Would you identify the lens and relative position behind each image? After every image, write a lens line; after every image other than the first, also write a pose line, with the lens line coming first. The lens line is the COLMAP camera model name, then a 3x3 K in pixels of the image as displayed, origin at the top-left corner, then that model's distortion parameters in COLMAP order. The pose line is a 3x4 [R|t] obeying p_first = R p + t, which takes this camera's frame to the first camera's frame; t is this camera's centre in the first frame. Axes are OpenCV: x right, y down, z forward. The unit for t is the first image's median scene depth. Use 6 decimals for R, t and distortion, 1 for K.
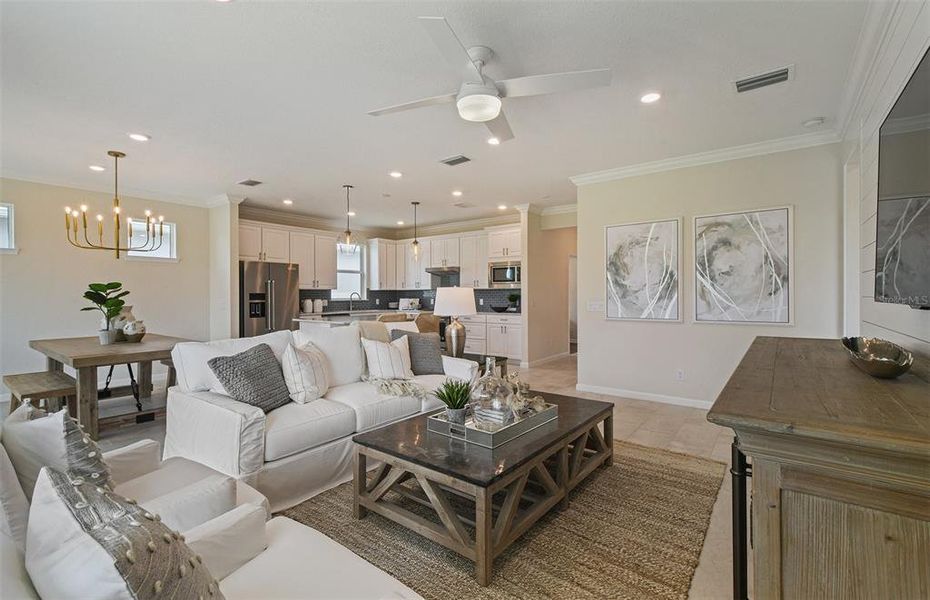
lens RADIAL K [[410.6, 0, 460.8], [0, 410.6, 298.1], [0, 0, 1]] dist [0.001289, -0.000052]
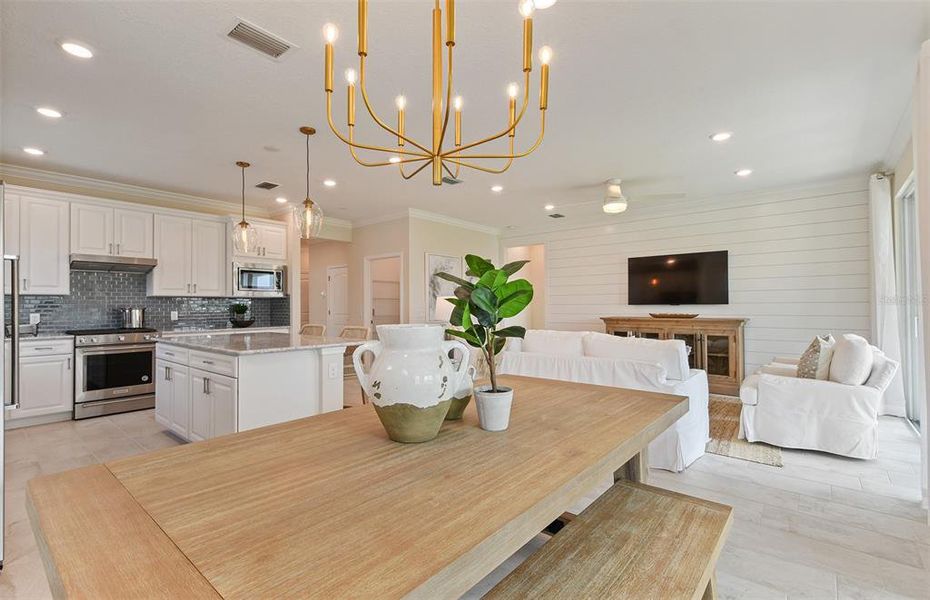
lens RADIAL K [[419.6, 0, 458.3], [0, 419.6, 303.8], [0, 0, 1]] dist [0.006073, 0.000034]
pose [[0.053107, 0.007364, 0.998562, -1.011037], [0.012801, 0.999886, -0.008054, 0.002528], [-0.998507, 0.013210, 0.053007, 0.828142]]
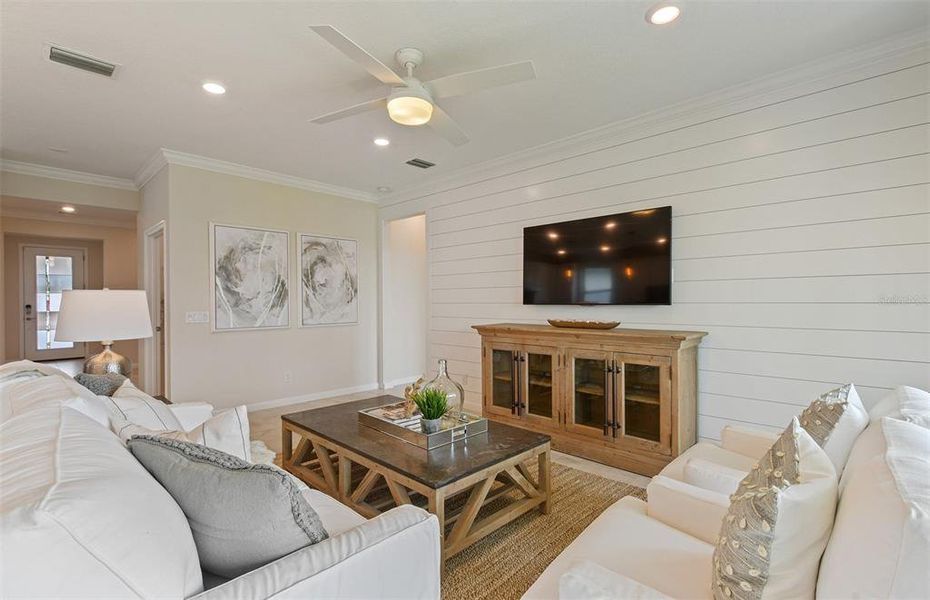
lens RADIAL K [[426.1, 0, 461.5], [0, 426.1, 304.2], [0, 0, 1]] dist [0.002810, 0.000411]
pose [[0.105127, -0.006593, 0.994437, -0.482339], [0.011249, 0.999922, 0.005441, -0.004848], [-0.994395, 0.010614, 0.105193, 0.388478]]
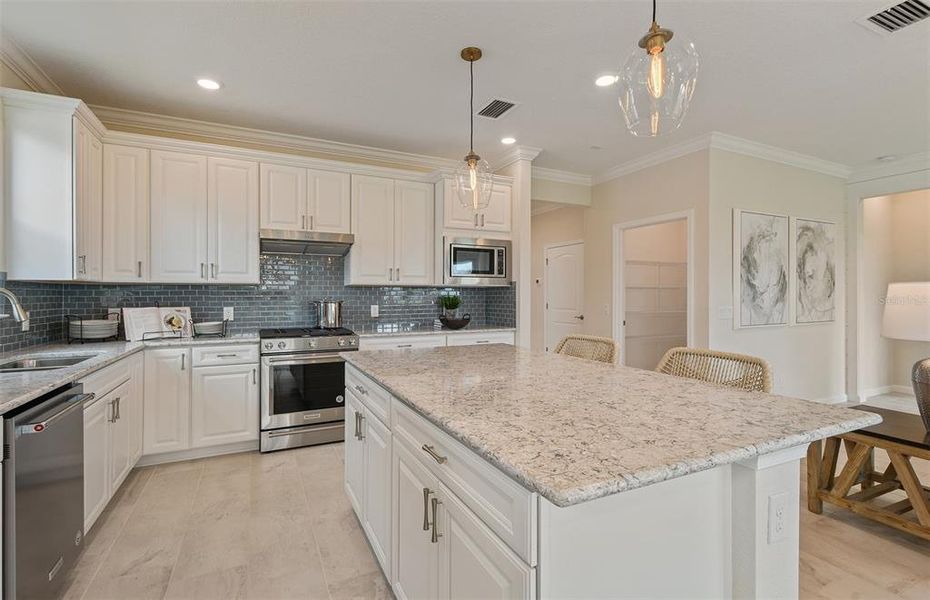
lens RADIAL K [[423.7, 0, 453.7], [0, 423.7, 295.1], [0, 0, 1]] dist [0.004537, 0.000322]
pose [[0.456771, 0.003873, 0.889576, -0.615797], [0.006241, 0.999952, -0.007558, -0.009368], [-0.889563, 0.009004, 0.456725, 1.113457]]
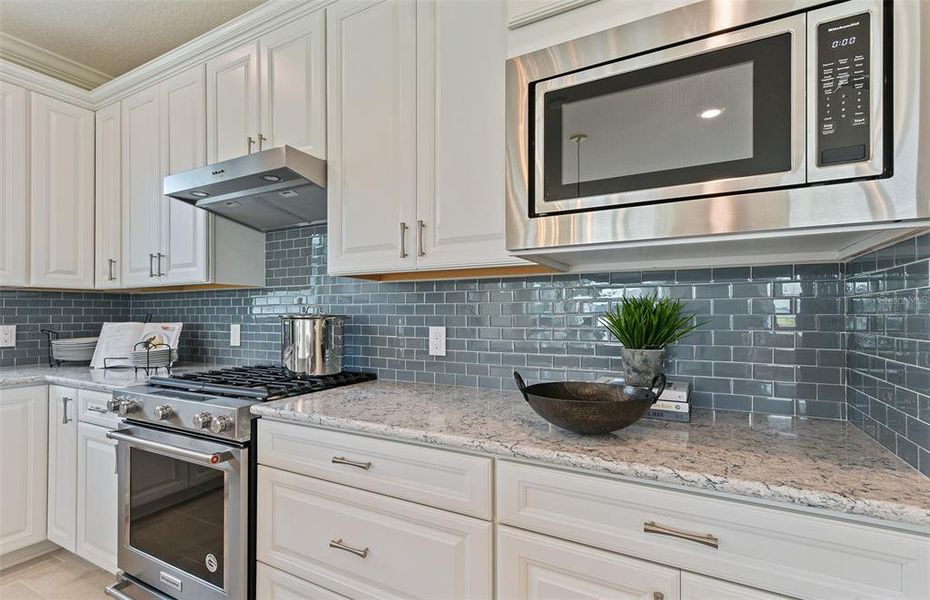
lens RADIAL K [[432.1, 0, 461.7], [0, 432.1, 311.1], [0, 0, 1]] dist [0.006197, 0.000178]
pose [[0.986375, 0.001799, 0.164505, 0.044380], [0.000539, 0.999899, -0.014168, -0.003819], [-0.164514, 0.014064, 0.986274, 1.297484]]
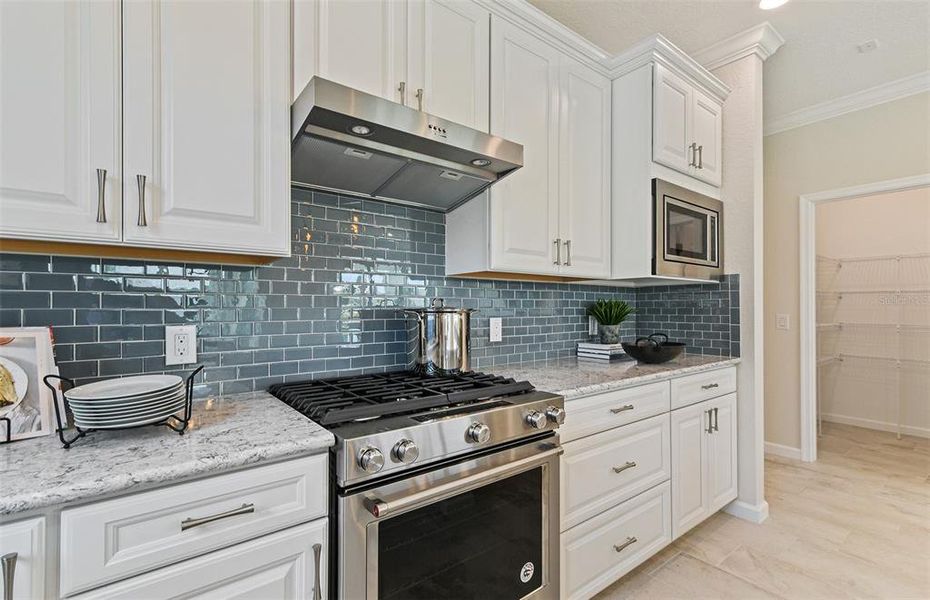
lens RADIAL K [[419.6, 0, 458.3], [0, 419.6, 303.8], [0, 0, 1]] dist [0.006073, 0.000034]
pose [[0.258284, 0.009429, 0.966023, -0.335047], [0.007131, 0.999907, -0.011666, -0.005388], [-0.966043, 0.009902, 0.258193, 1.581371]]
